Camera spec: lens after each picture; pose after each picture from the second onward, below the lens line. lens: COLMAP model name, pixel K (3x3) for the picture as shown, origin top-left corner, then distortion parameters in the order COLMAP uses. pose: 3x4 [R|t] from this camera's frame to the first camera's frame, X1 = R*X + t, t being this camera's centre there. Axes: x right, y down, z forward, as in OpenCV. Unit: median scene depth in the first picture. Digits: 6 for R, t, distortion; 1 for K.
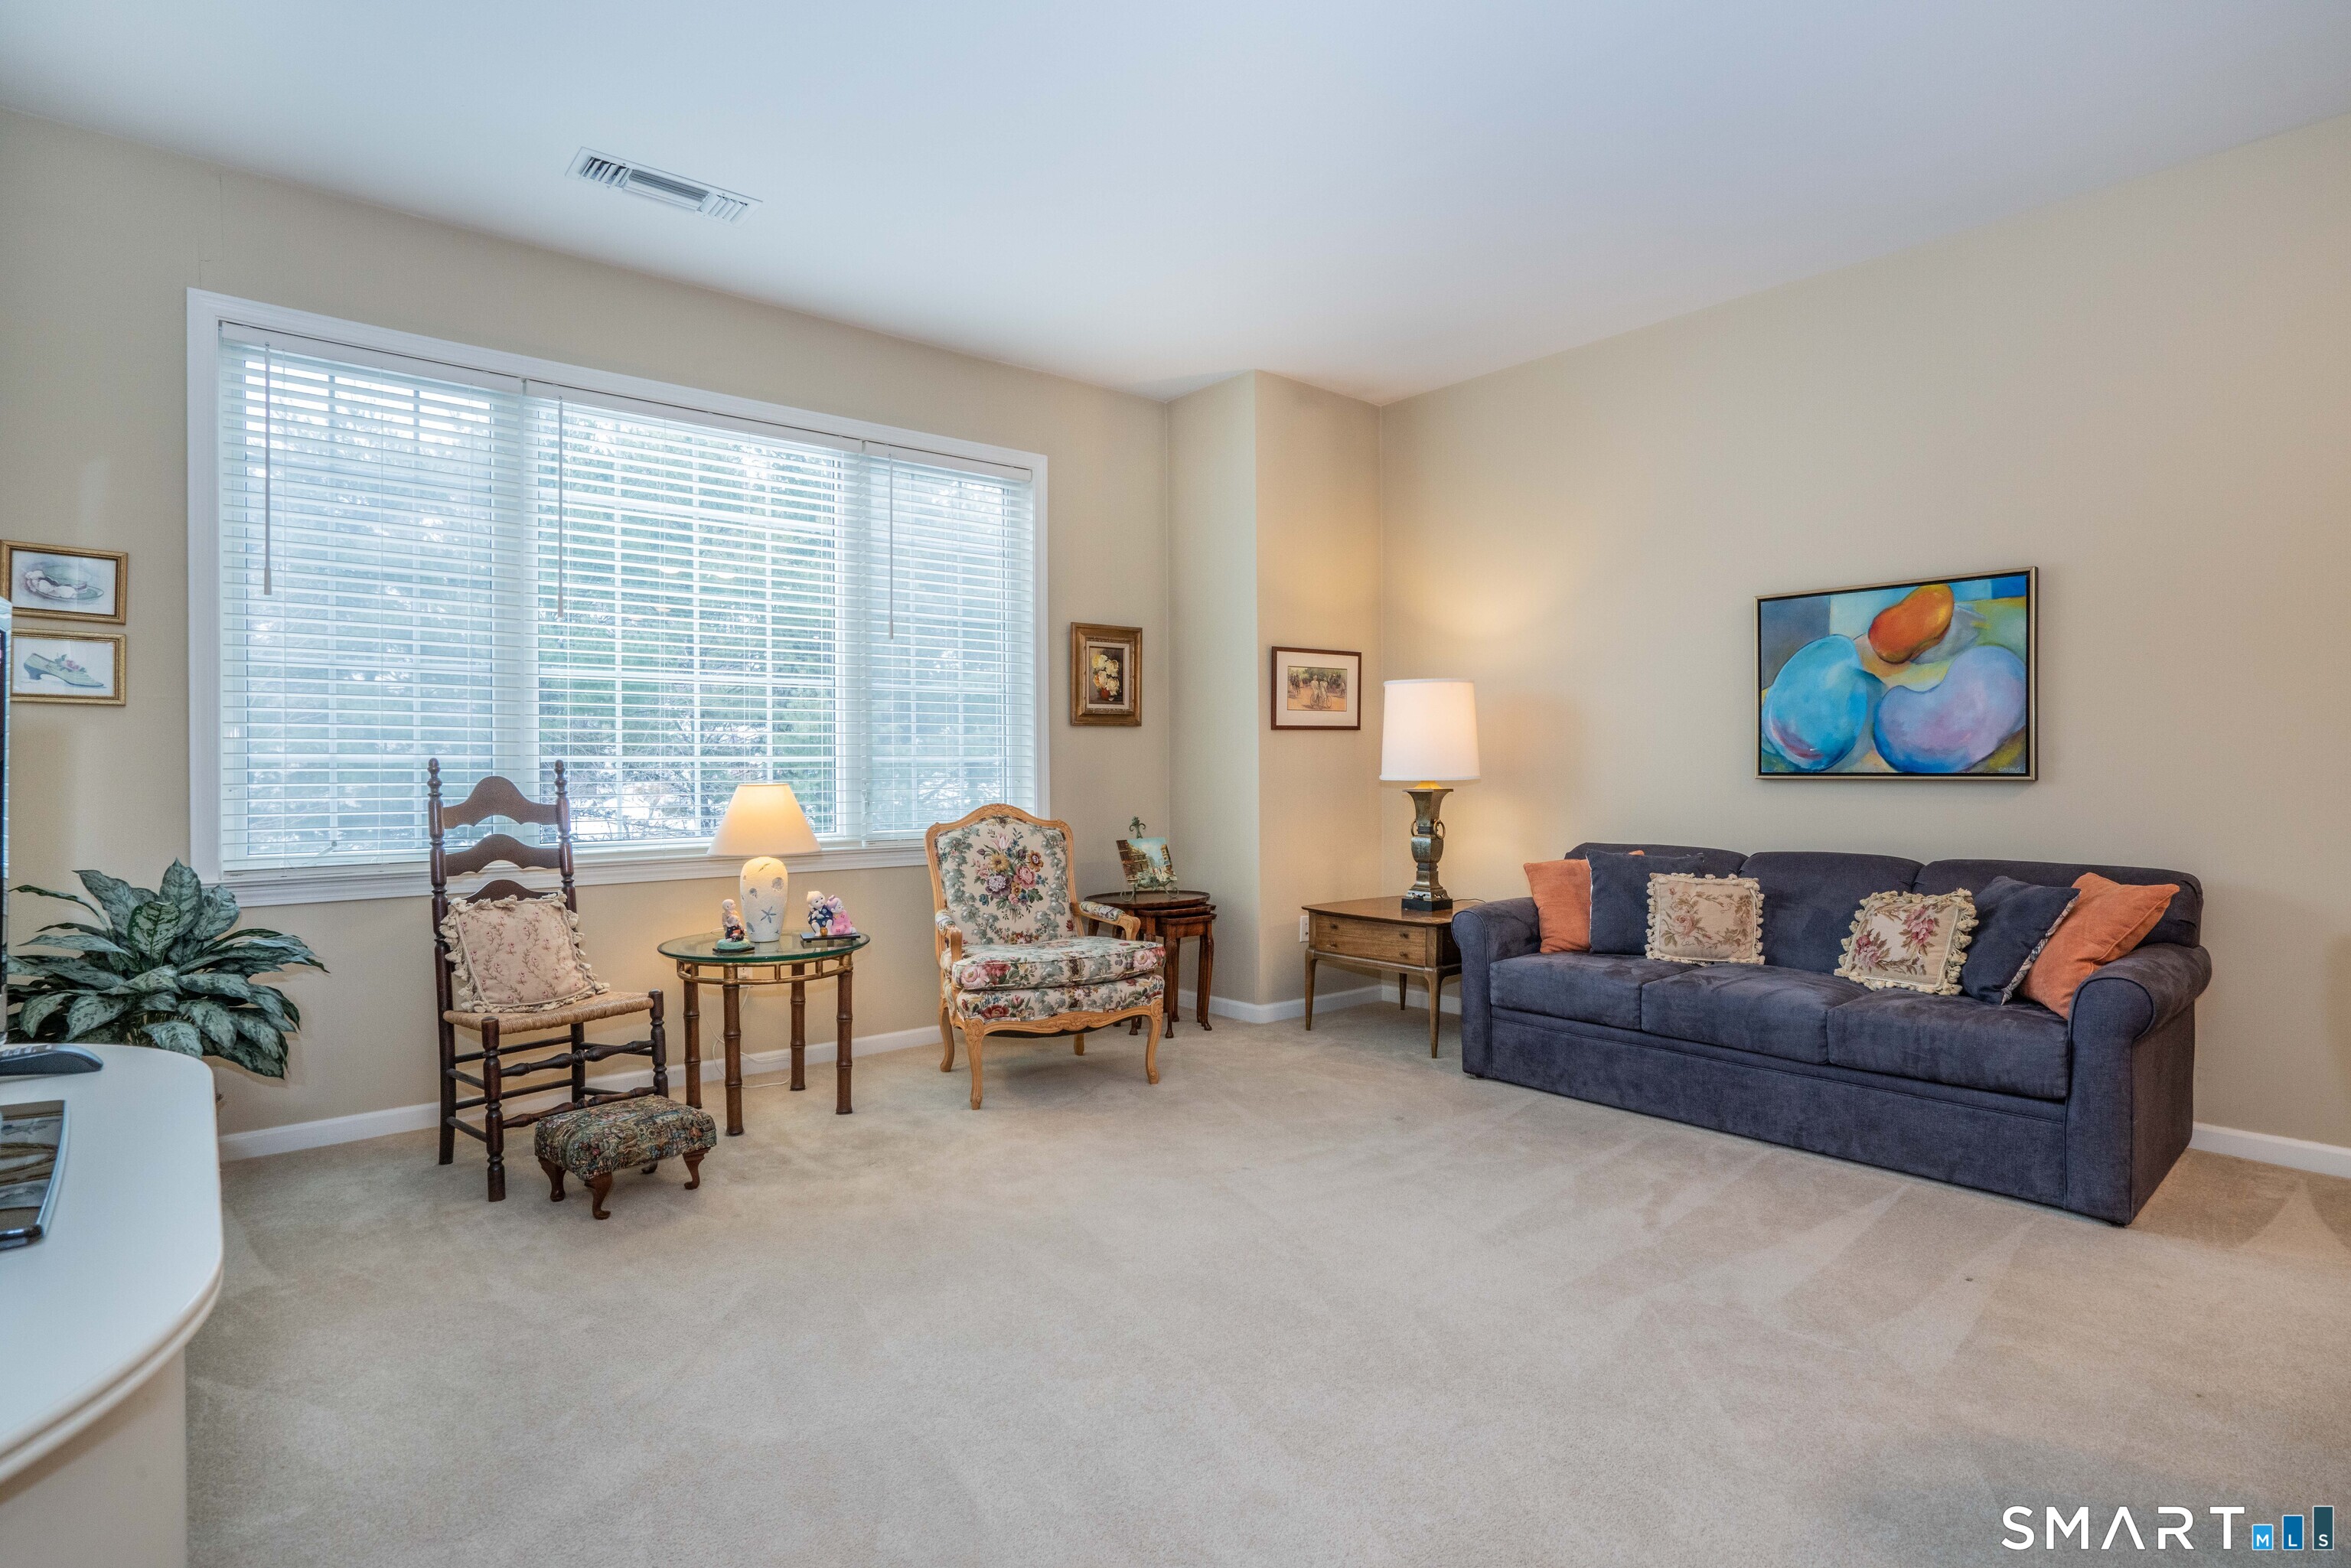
lens RADIAL K [[1166.1, 0, 1189.5], [0, 1166.1, 783.9], [0, 0, 1]] dist [-0.042639, 0.010718]
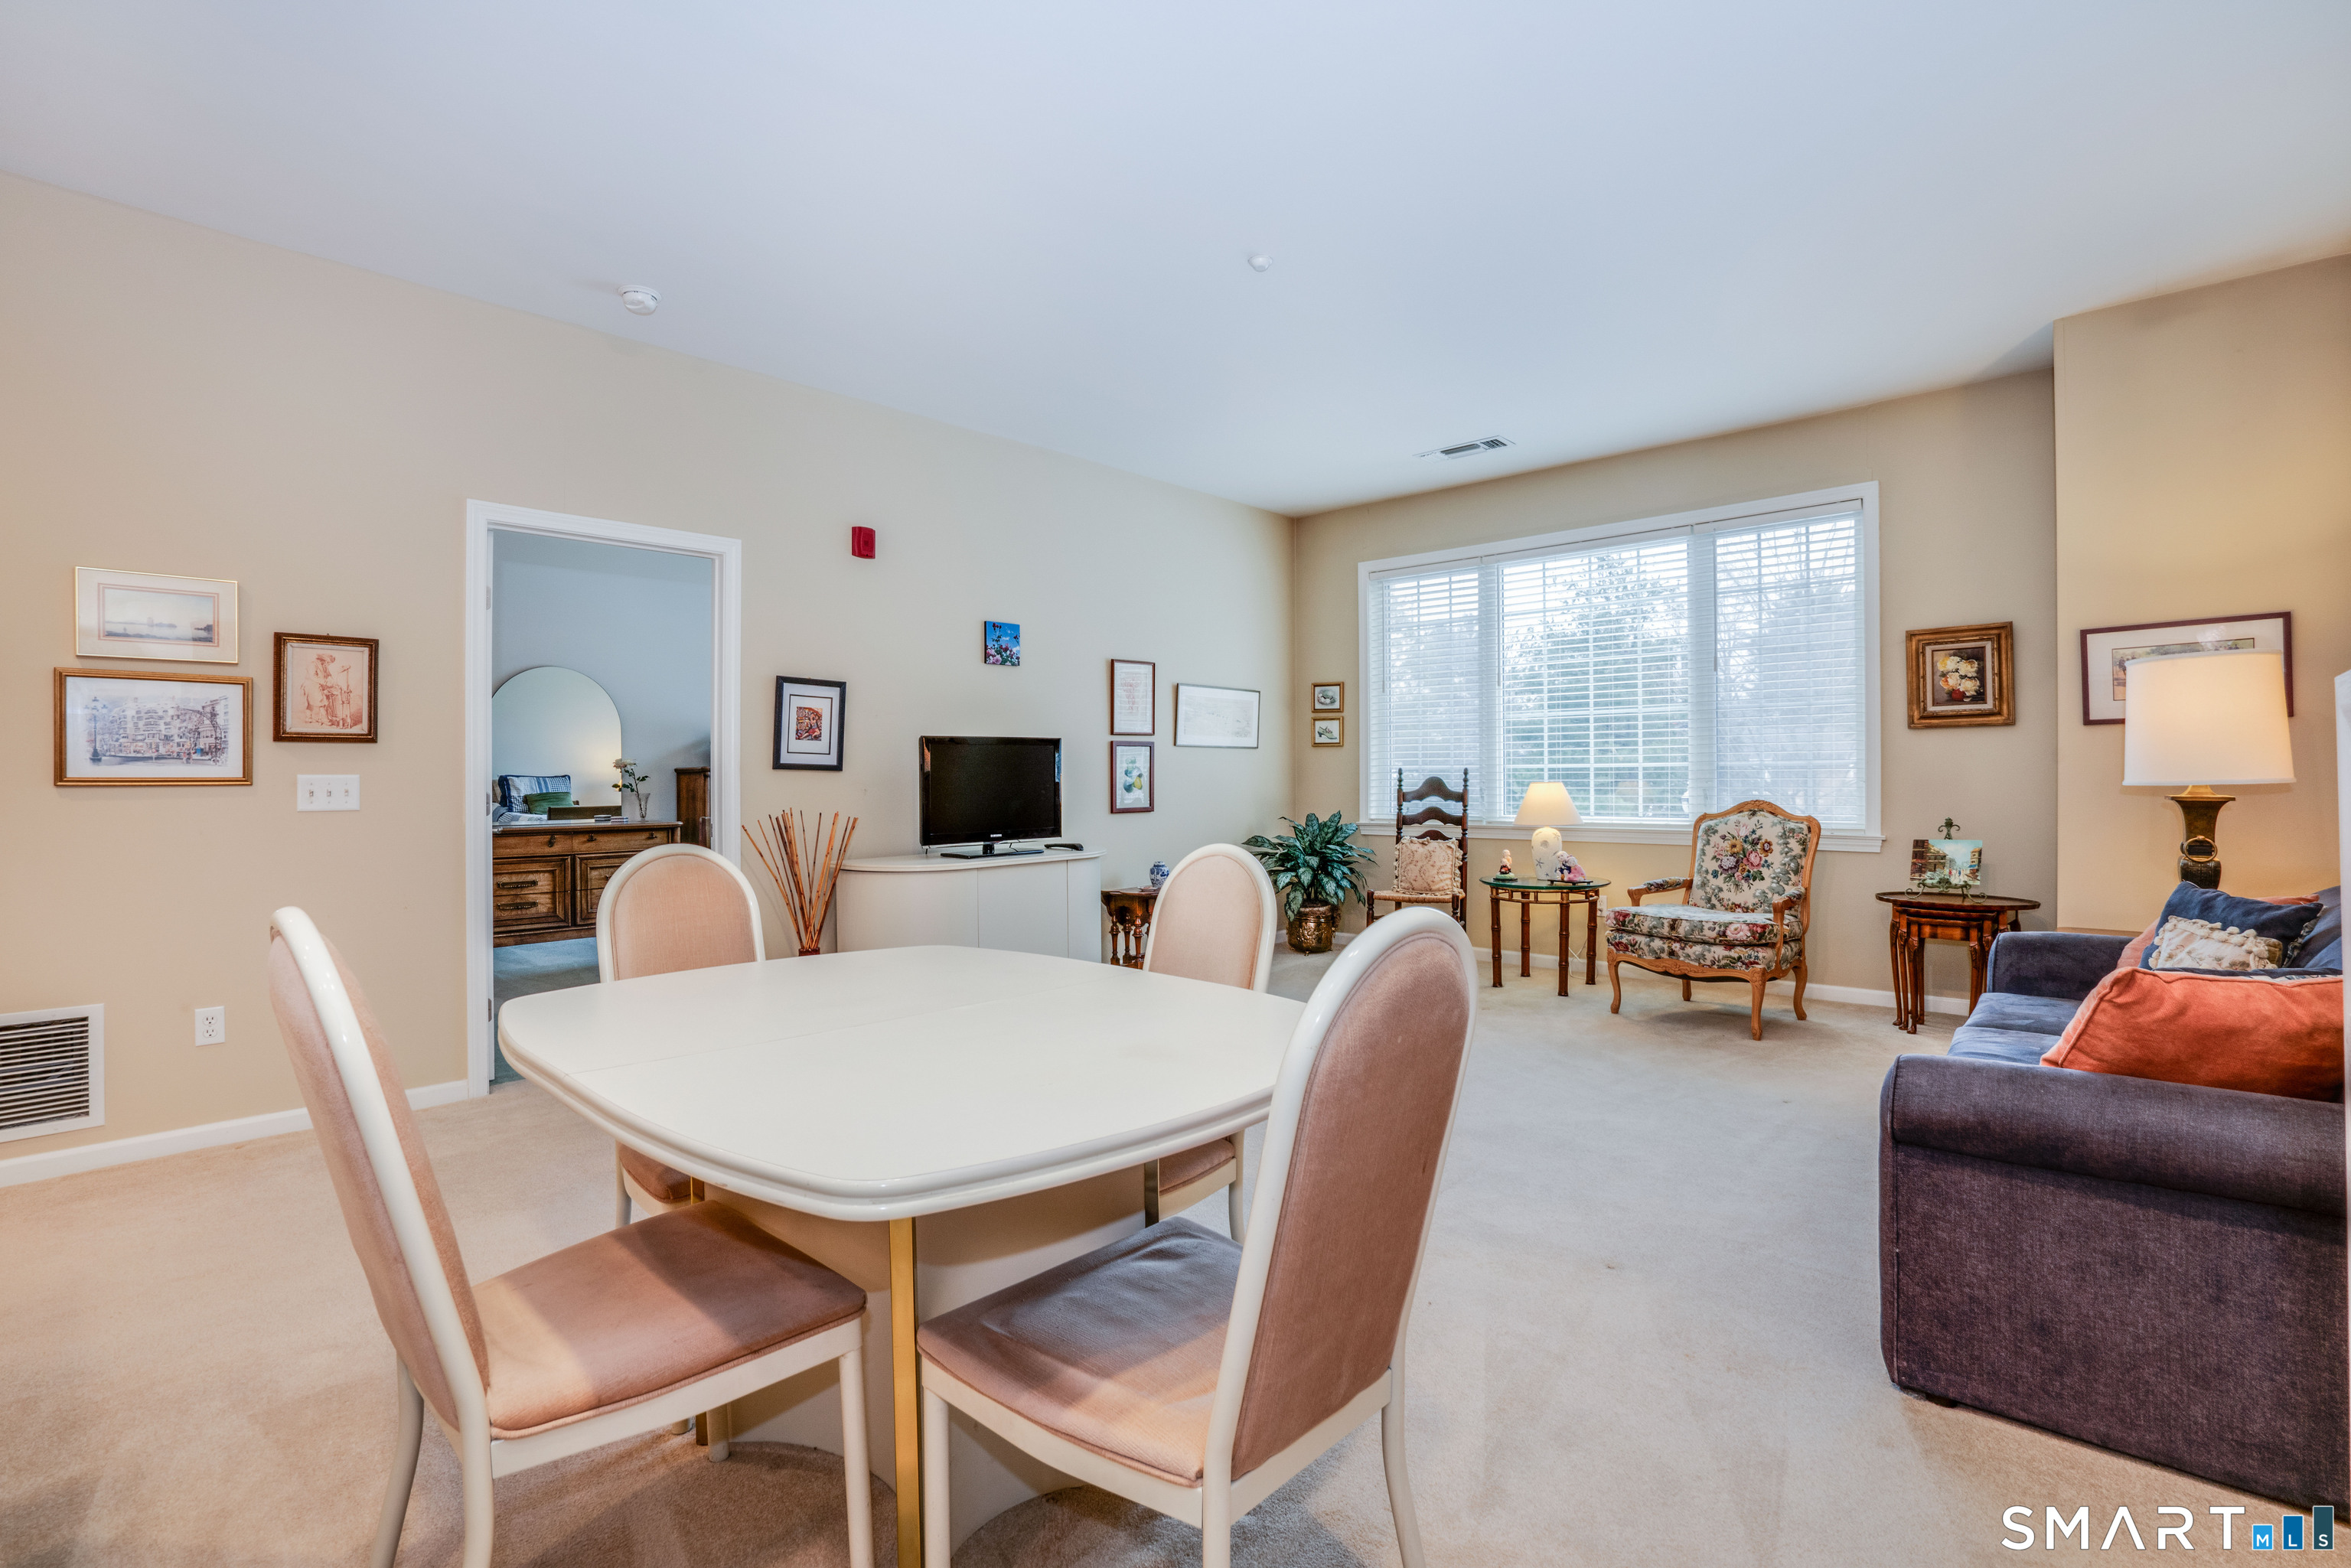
lens RADIAL K [[1104.8, 0, 1172.3], [0, 1104.8, 773.9], [0, 0, 1]] dist [-0.030547, 0.005180]
pose [[0.116001, 0.002790, -0.993245, 1.044226], [-0.004185, 0.999989, 0.002321, -0.011725], [0.993240, 0.003888, 0.116012, 0.299077]]
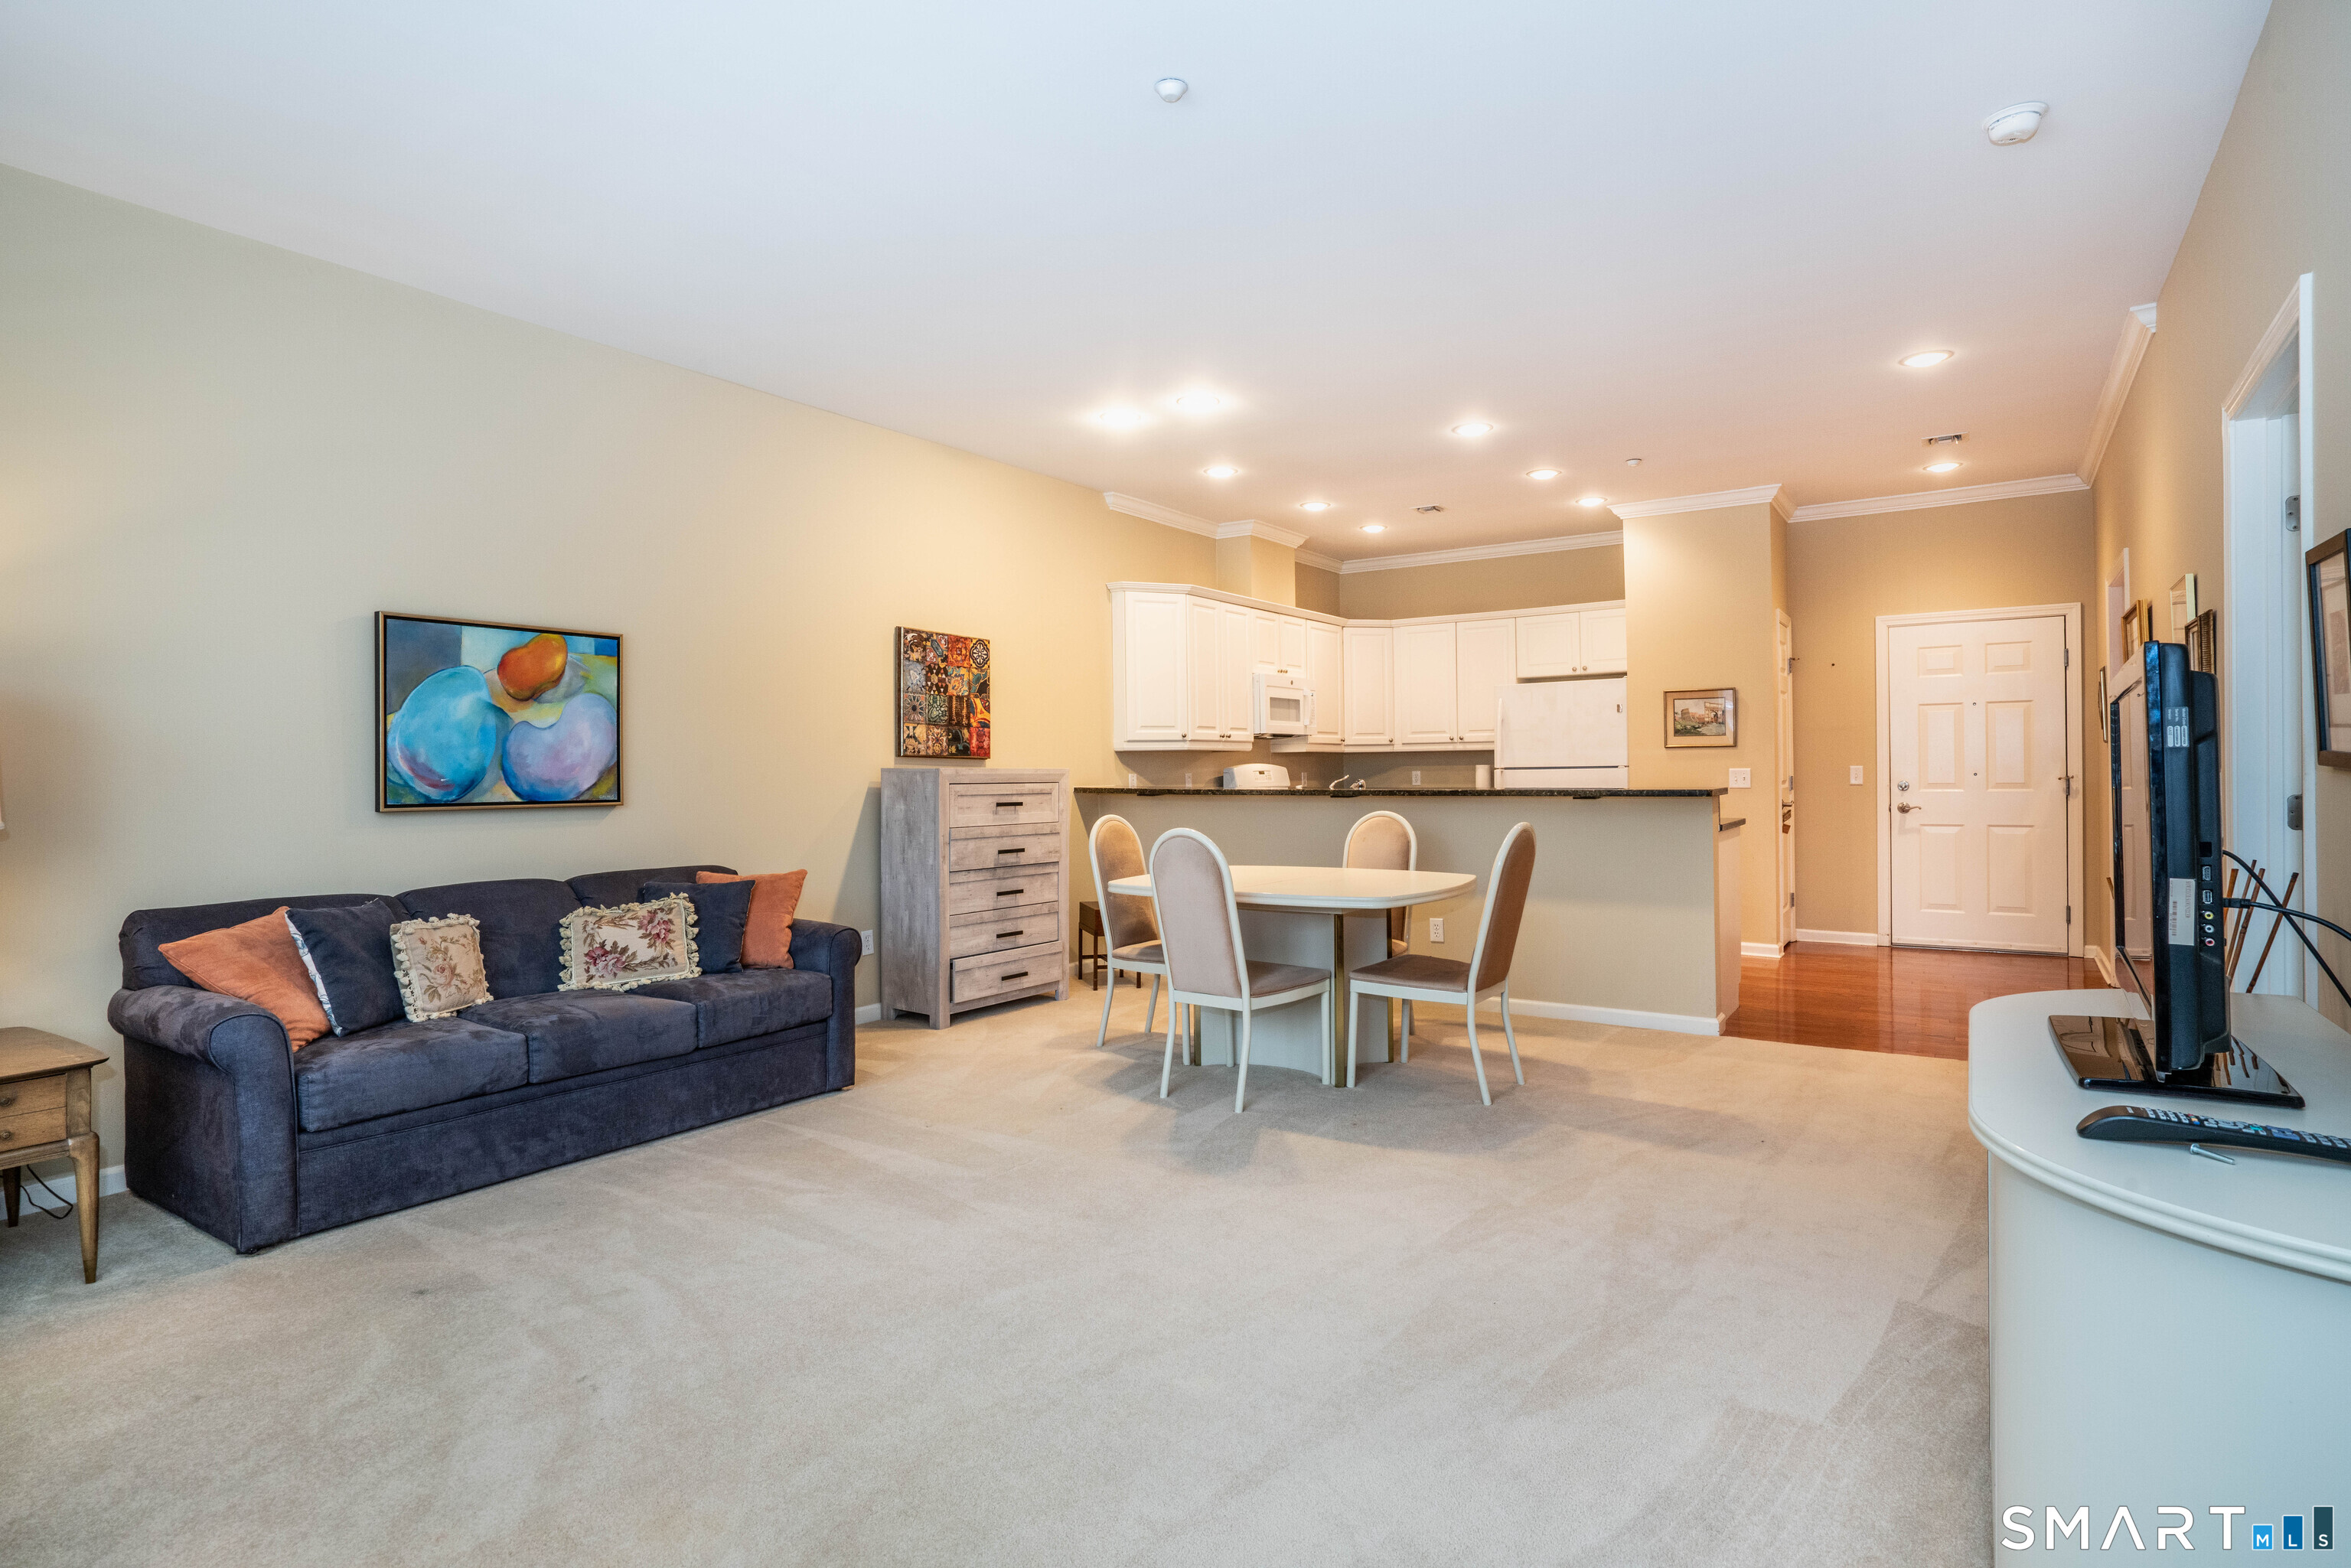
lens RADIAL K [[1190.8, 0, 1167.2], [0, 1190.8, 778.5], [0, 0, 1]] dist [-0.036551, 0.010620]
pose [[-0.241281, 0.002063, 0.970453, -0.596721], [0.023911, 0.999707, 0.003820, -0.020931], [-0.970161, 0.024126, -0.241260, 0.669484]]
